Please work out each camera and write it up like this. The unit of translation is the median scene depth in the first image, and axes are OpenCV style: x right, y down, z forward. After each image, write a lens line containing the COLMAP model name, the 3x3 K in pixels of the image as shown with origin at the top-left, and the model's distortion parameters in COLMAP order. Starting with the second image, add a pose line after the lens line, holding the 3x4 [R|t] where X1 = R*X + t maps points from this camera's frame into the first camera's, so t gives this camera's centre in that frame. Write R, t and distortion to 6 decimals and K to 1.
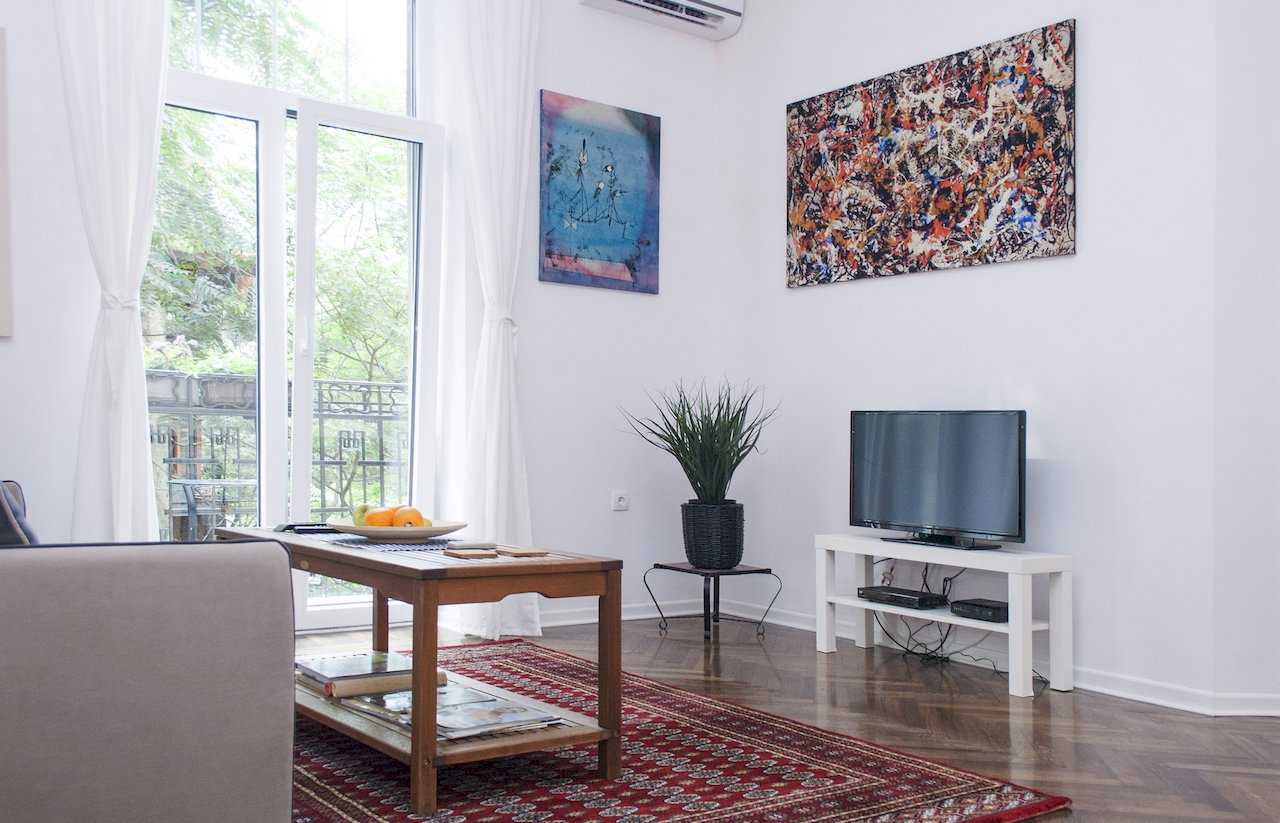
lens RADIAL K [[1071.6, 0, 625.1], [0, 1071.6, 430.9], [0, 0, 1]] dist [0.040123, -0.000212]
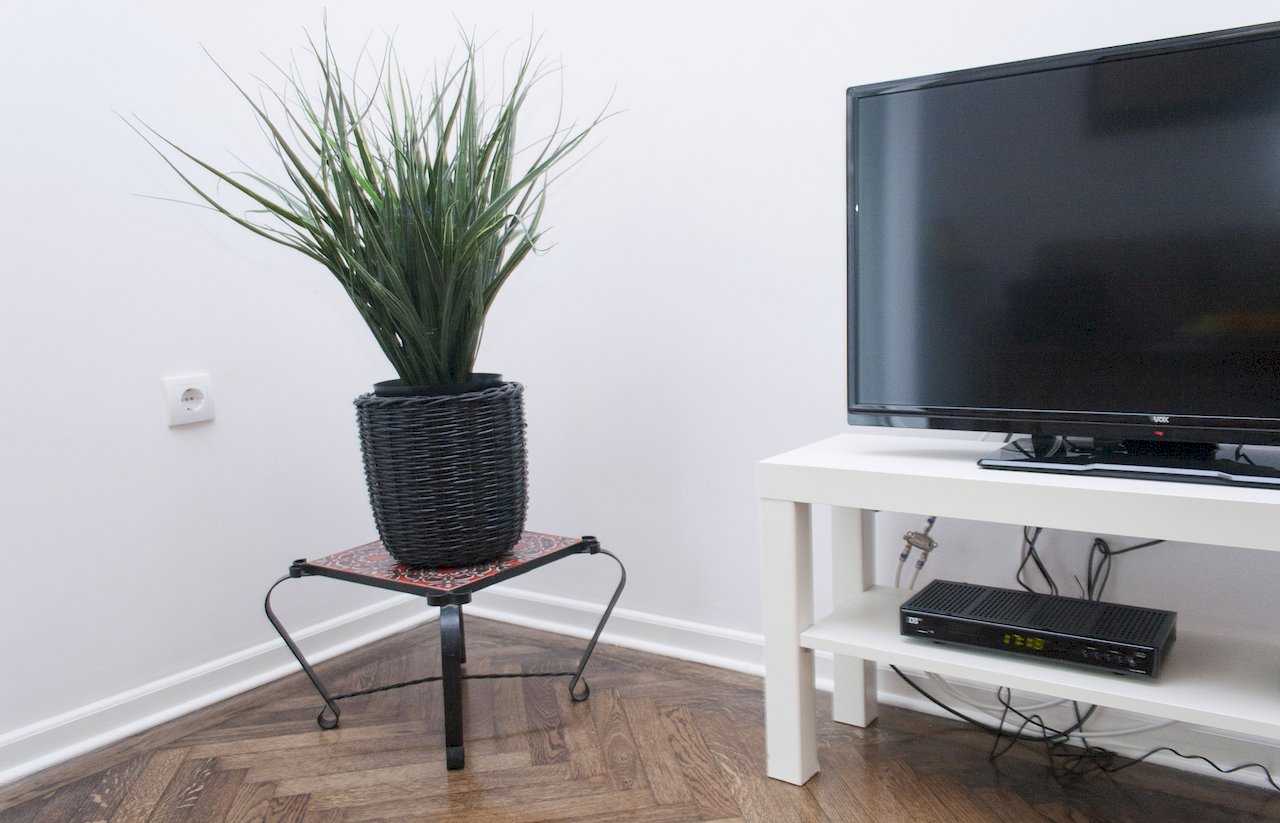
lens RADIAL K [[1071.6, 0, 625.1], [0, 1071.6, 430.9], [0, 0, 1]] dist [0.040123, -0.000212]
pose [[0.953937, -0.081387, 0.288756, 0.033797], [0.045174, 0.990493, 0.129938, 0.036923], [-0.296586, -0.110909, 0.948544, 0.624771]]
